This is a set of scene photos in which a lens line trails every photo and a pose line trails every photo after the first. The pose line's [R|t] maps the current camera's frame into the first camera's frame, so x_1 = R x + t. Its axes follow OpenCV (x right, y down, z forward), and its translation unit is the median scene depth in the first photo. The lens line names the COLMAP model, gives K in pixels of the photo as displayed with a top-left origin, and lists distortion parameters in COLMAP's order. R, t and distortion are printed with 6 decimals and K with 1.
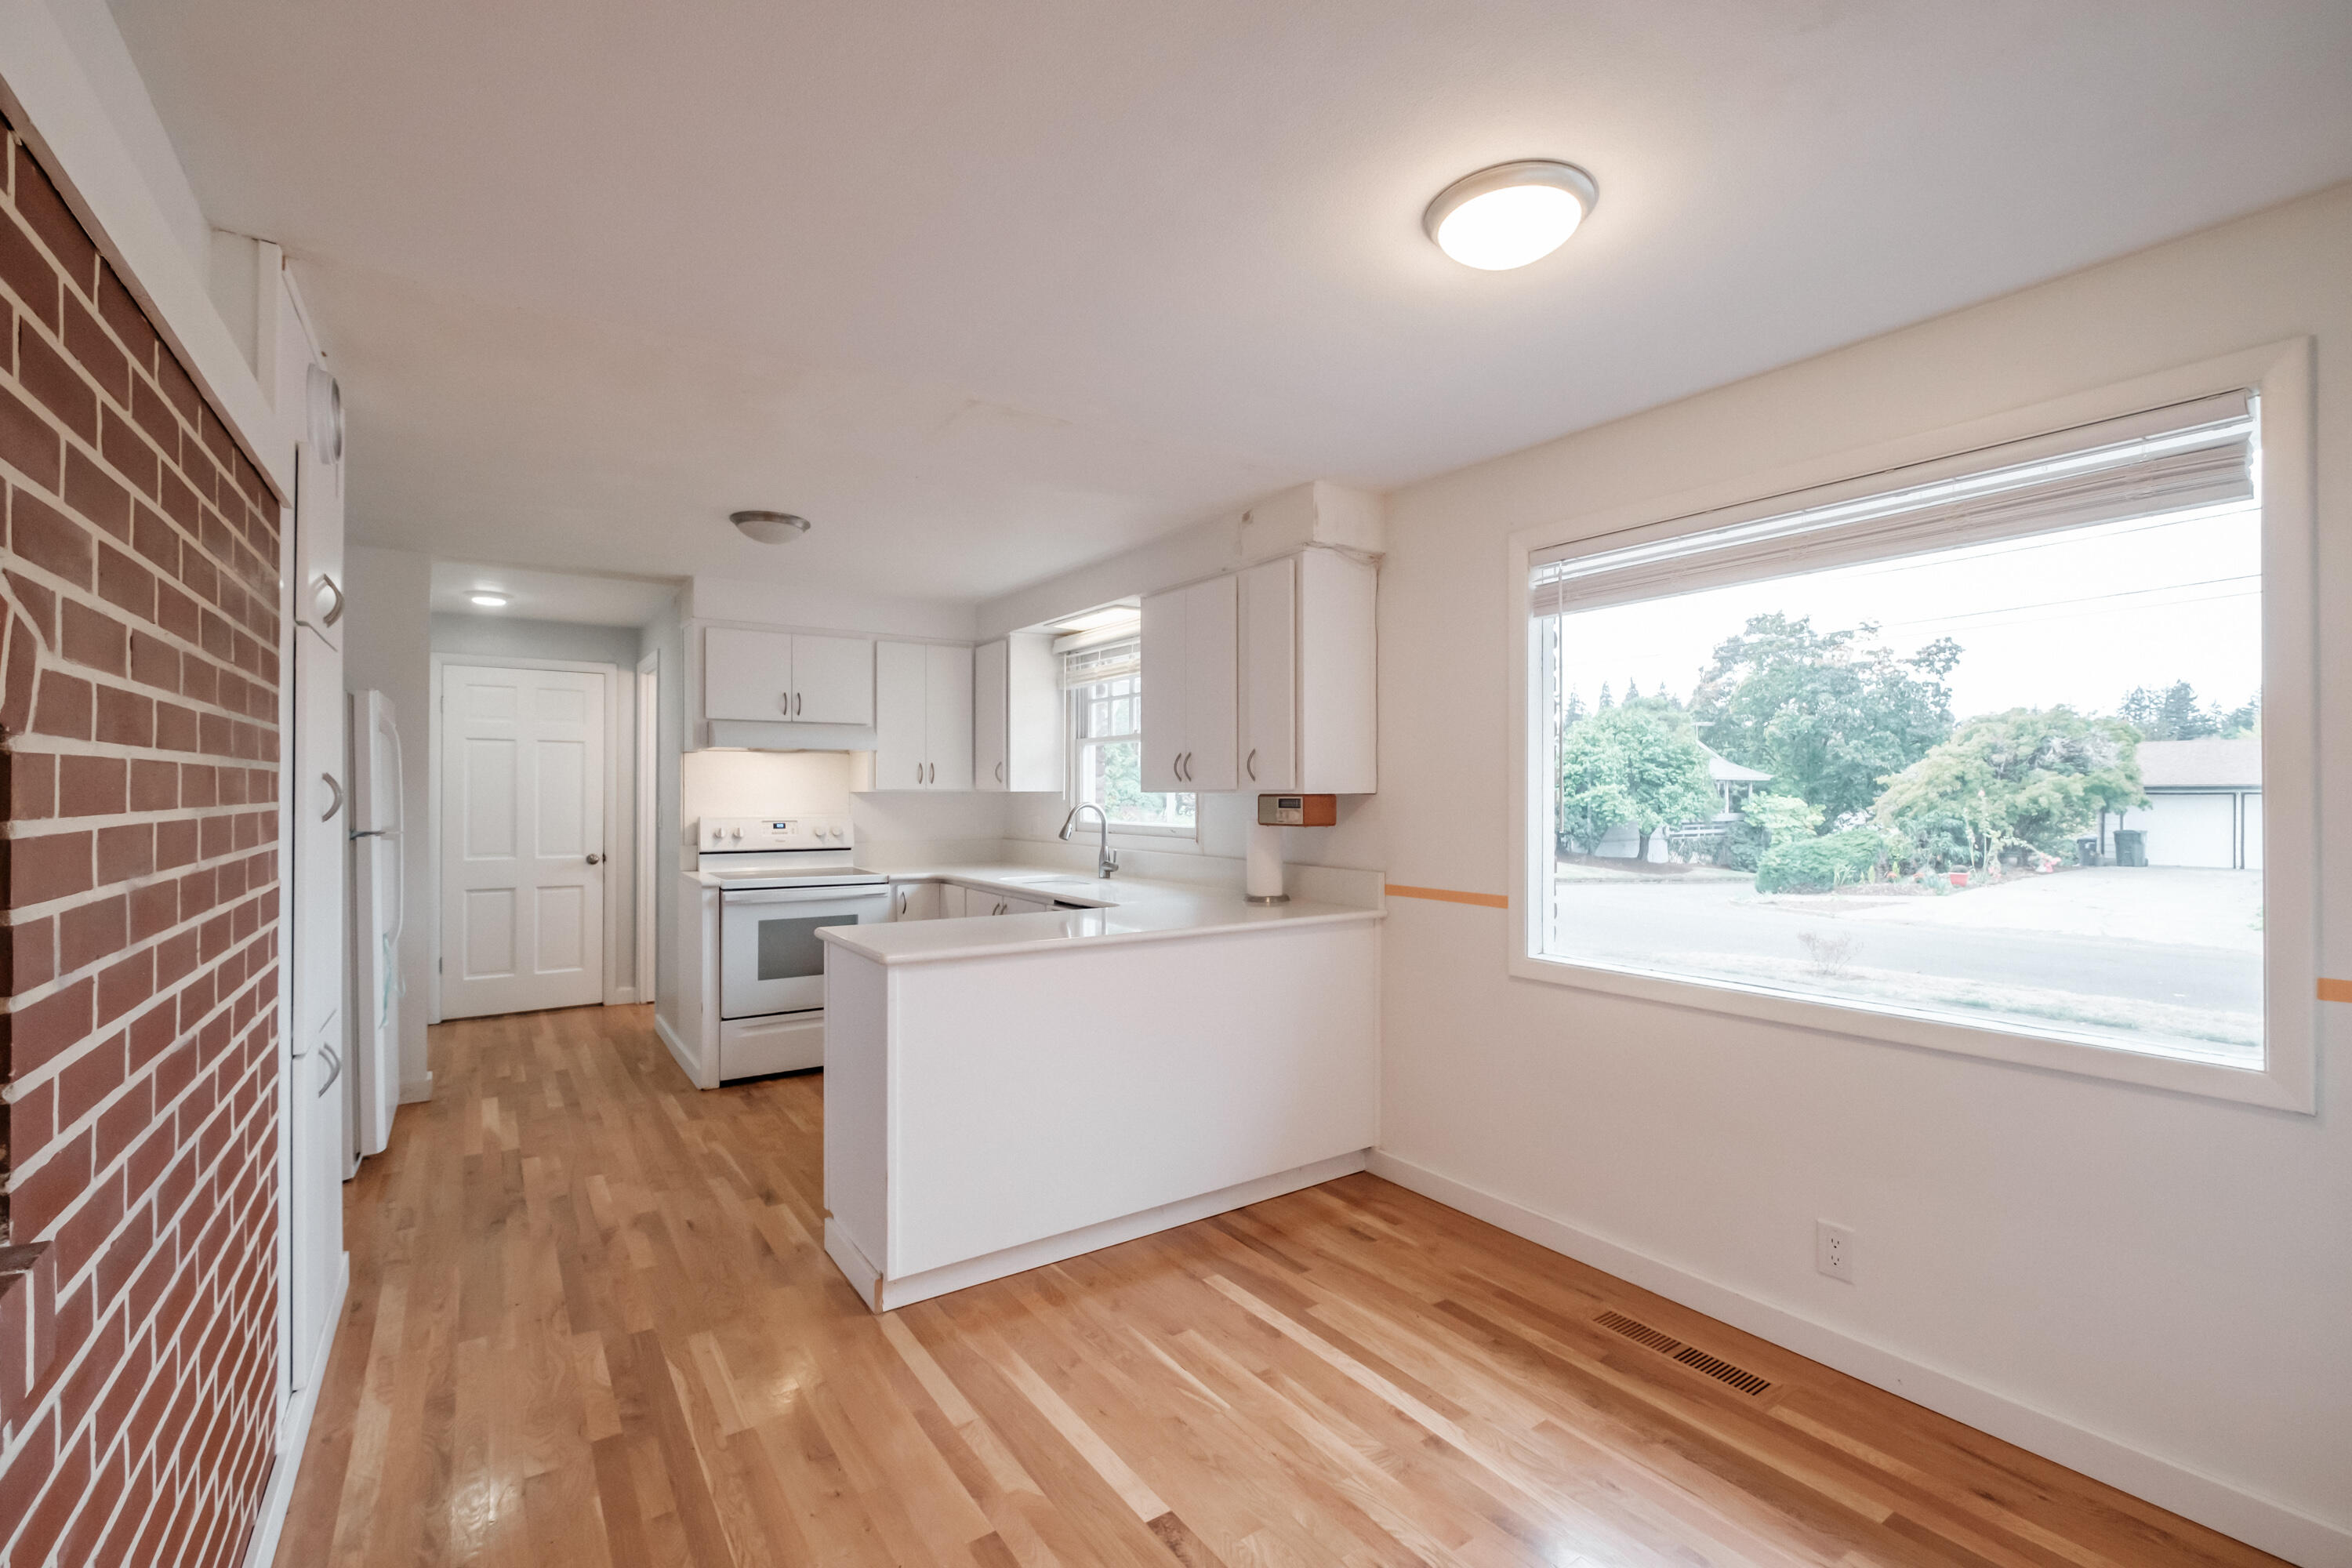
lens RADIAL K [[1012.8, 0, 1155.5], [0, 1012.8, 790.6], [0, 0, 1]] dist [-0.003746, 0.000383]
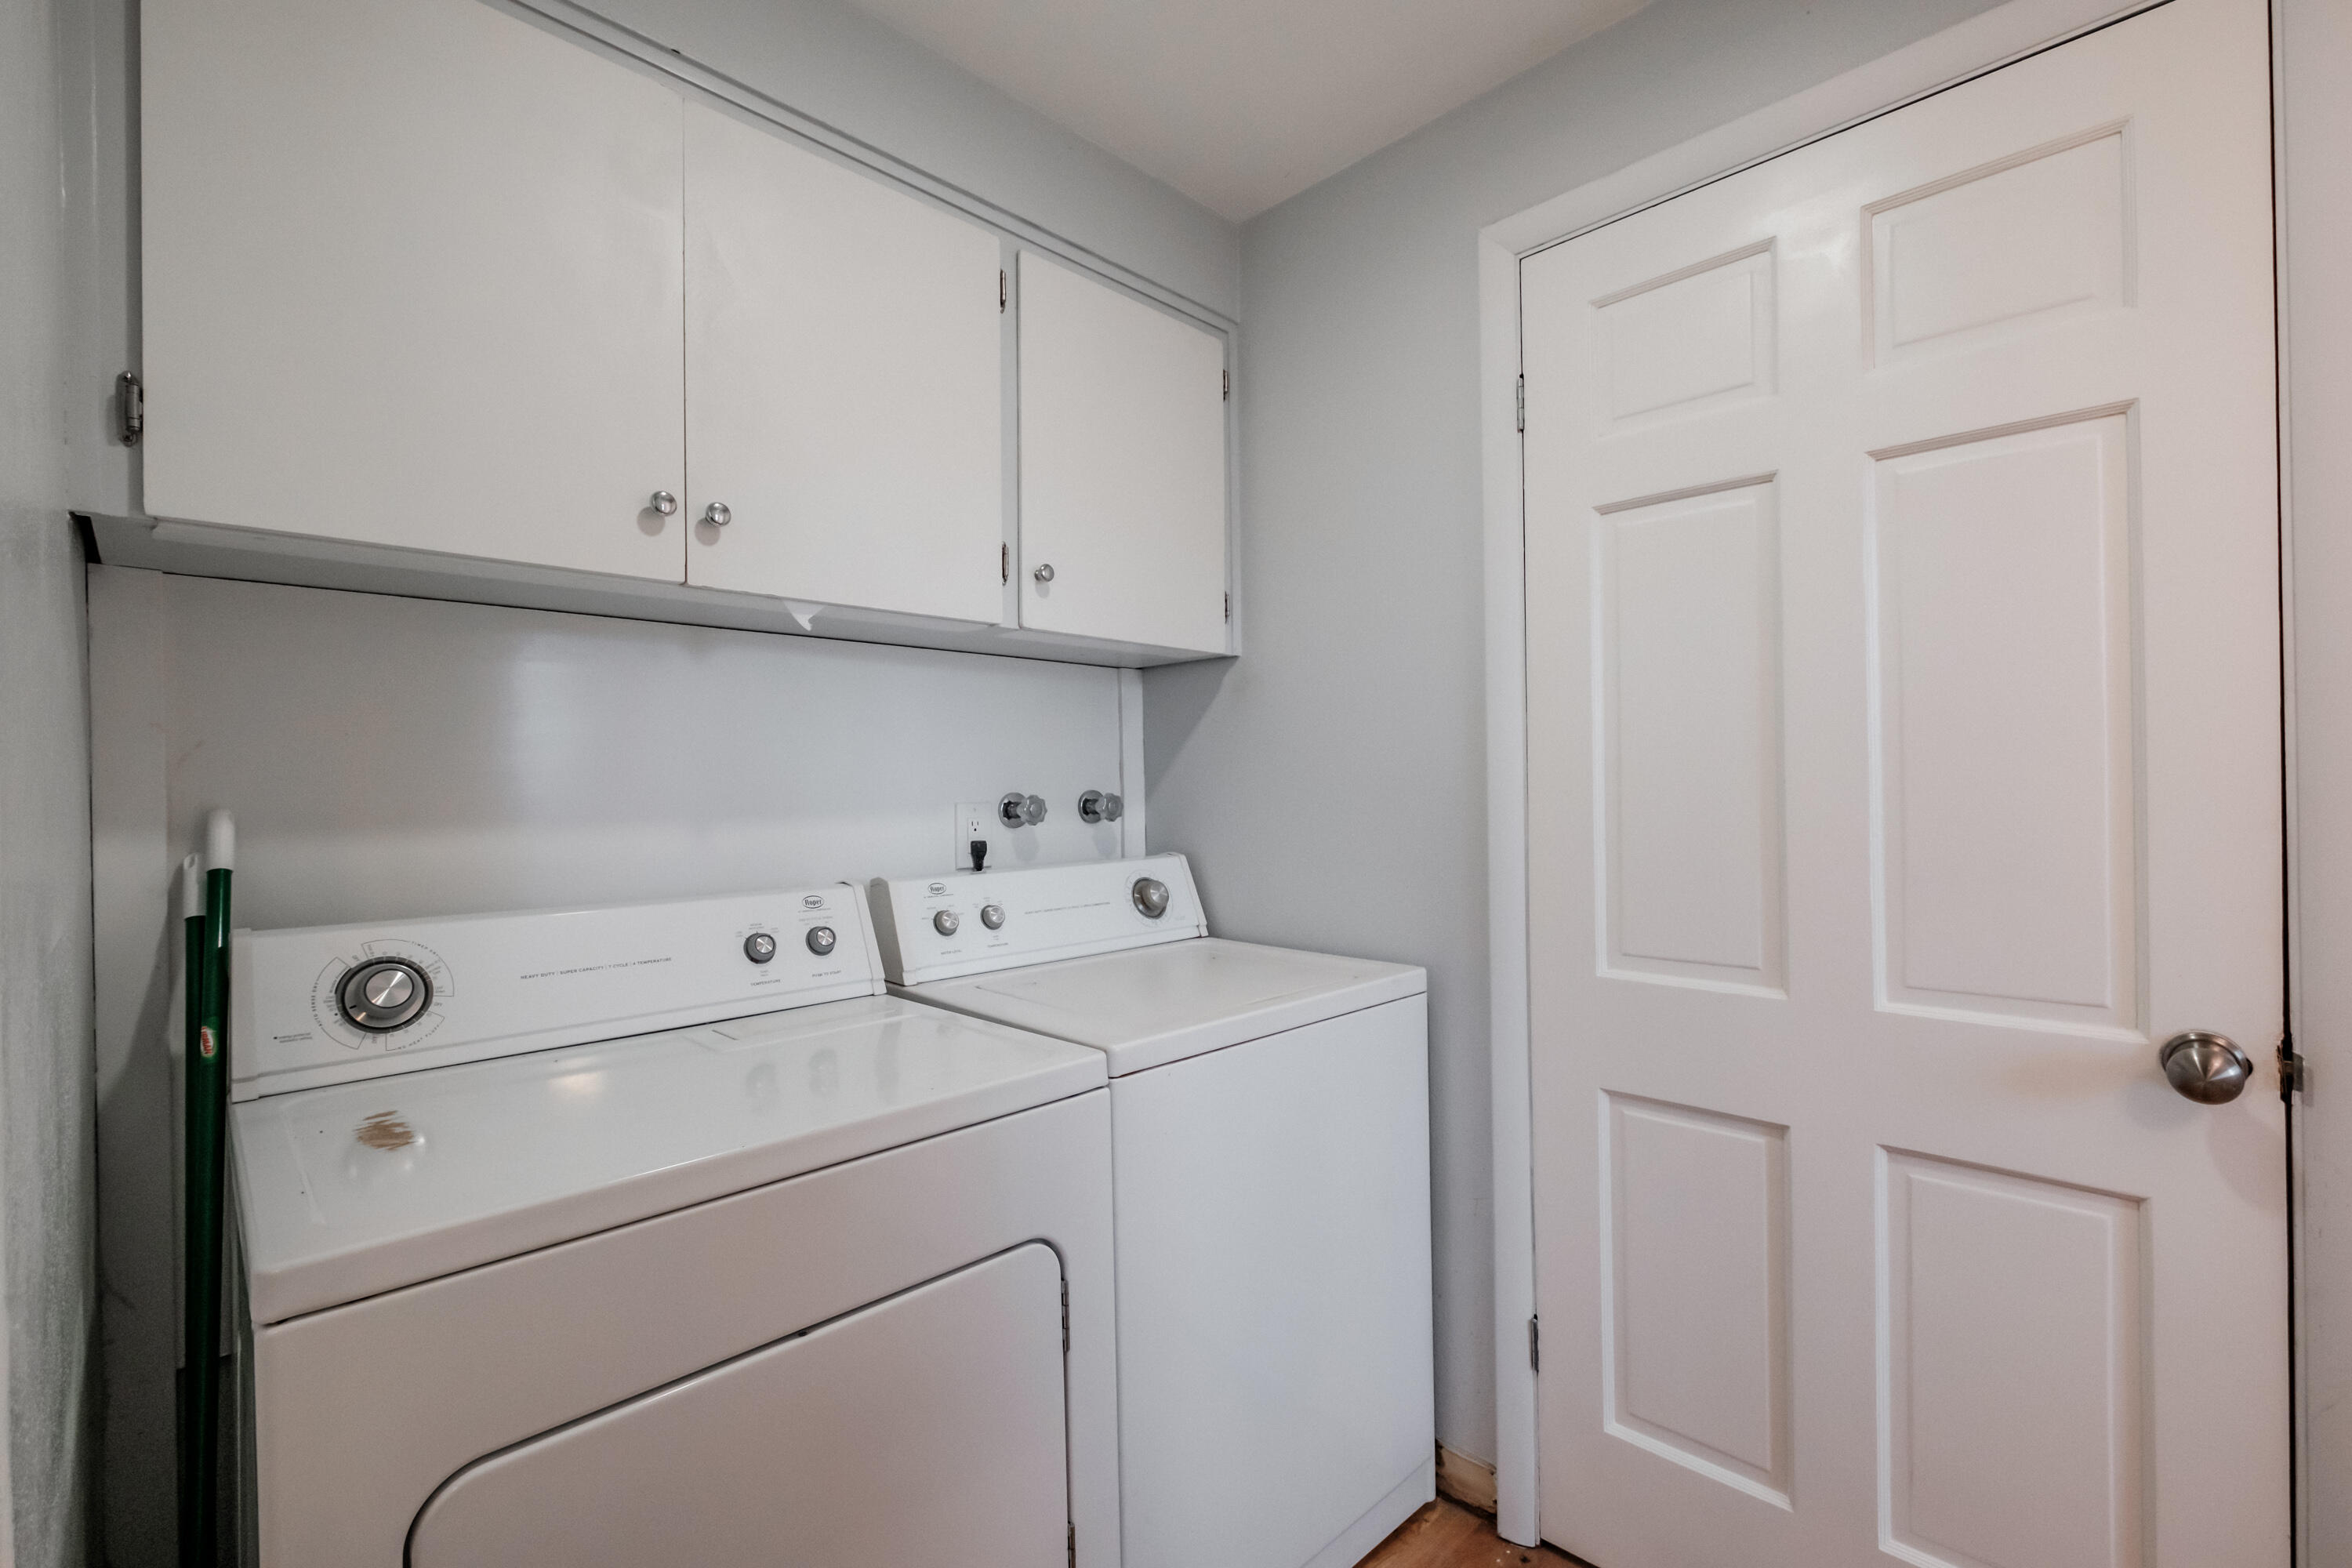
lens RADIAL K [[1012.8, 0, 1199.8], [0, 1012.8, 785.9], [0, 0, 1]] dist [-0.003746, 0.000383]
pose [[0.220761, -0.008061, -0.975295, -0.658607], [0.012351, 0.999909, -0.005469, 0.029092], [0.975250, -0.010839, 0.220840, 1.230390]]
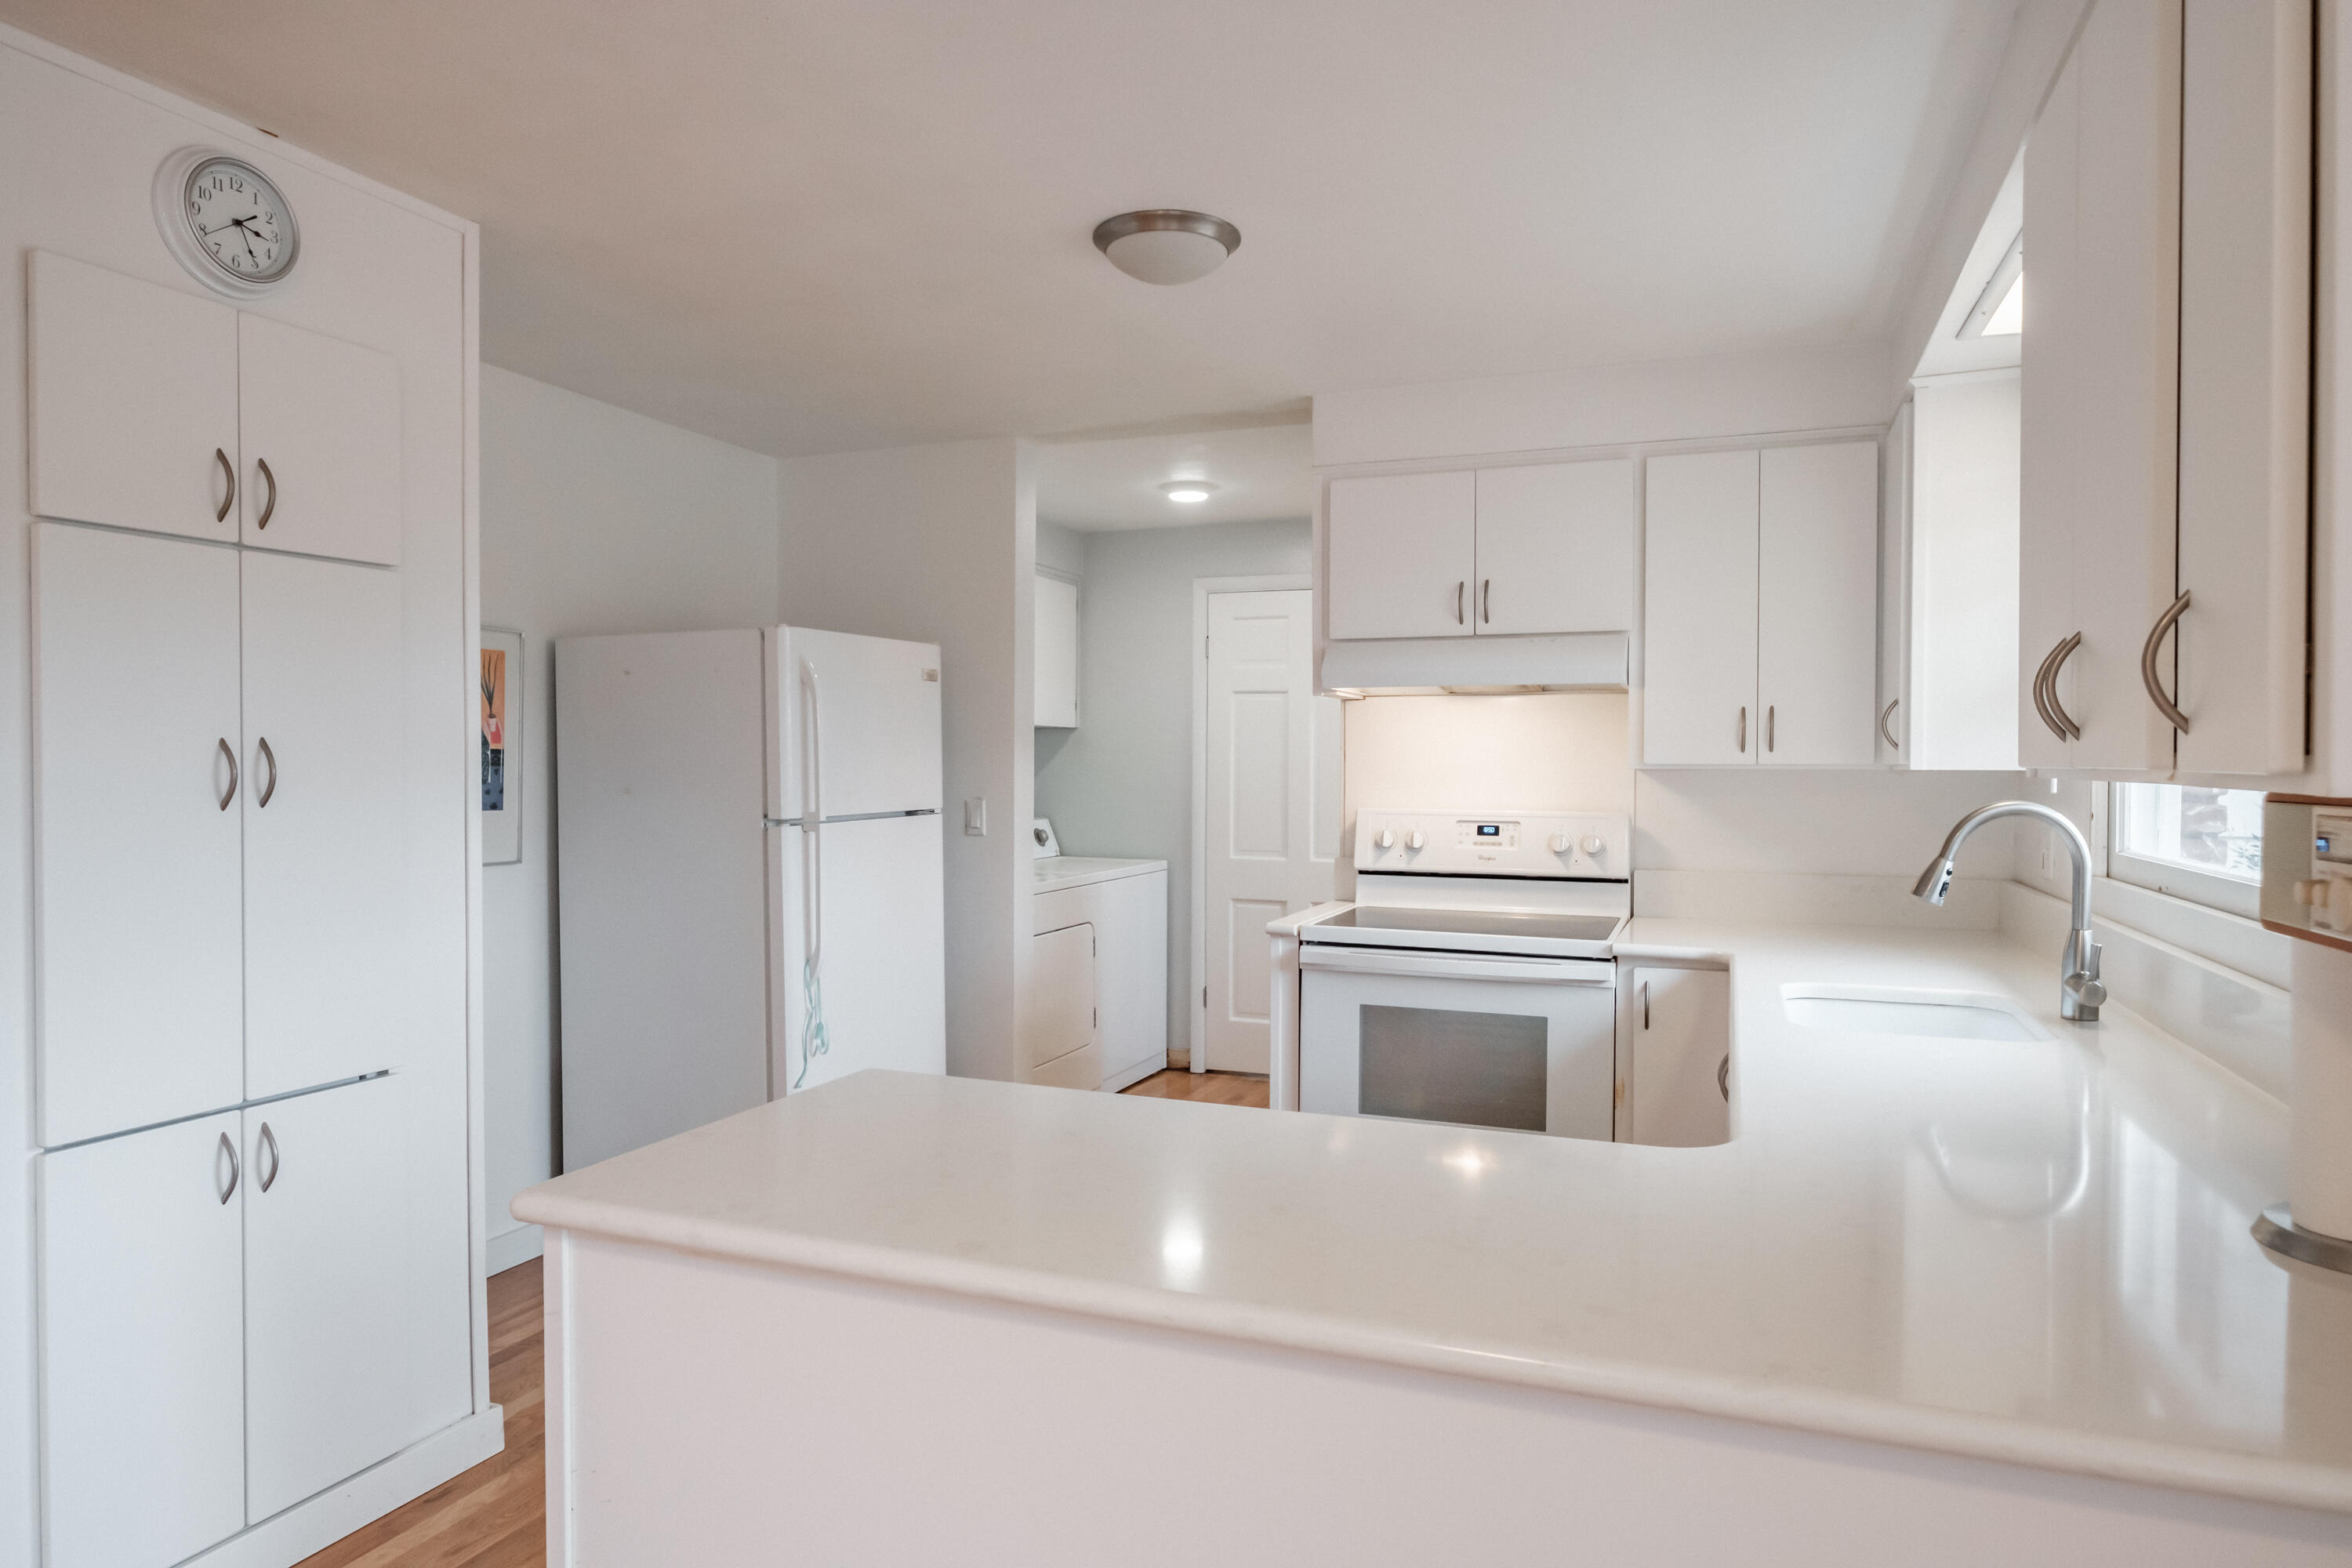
lens RADIAL K [[1414.7, 0, 1194.1], [0, 1414.7, 796.3], [0, 0, 1]] dist [-0.001322, 0.000854]
pose [[0.583013, 0.022145, -0.812161, 0.196349], [-0.003749, 0.999691, 0.024567, -0.001962], [0.812454, -0.011278, 0.582916, 0.555623]]
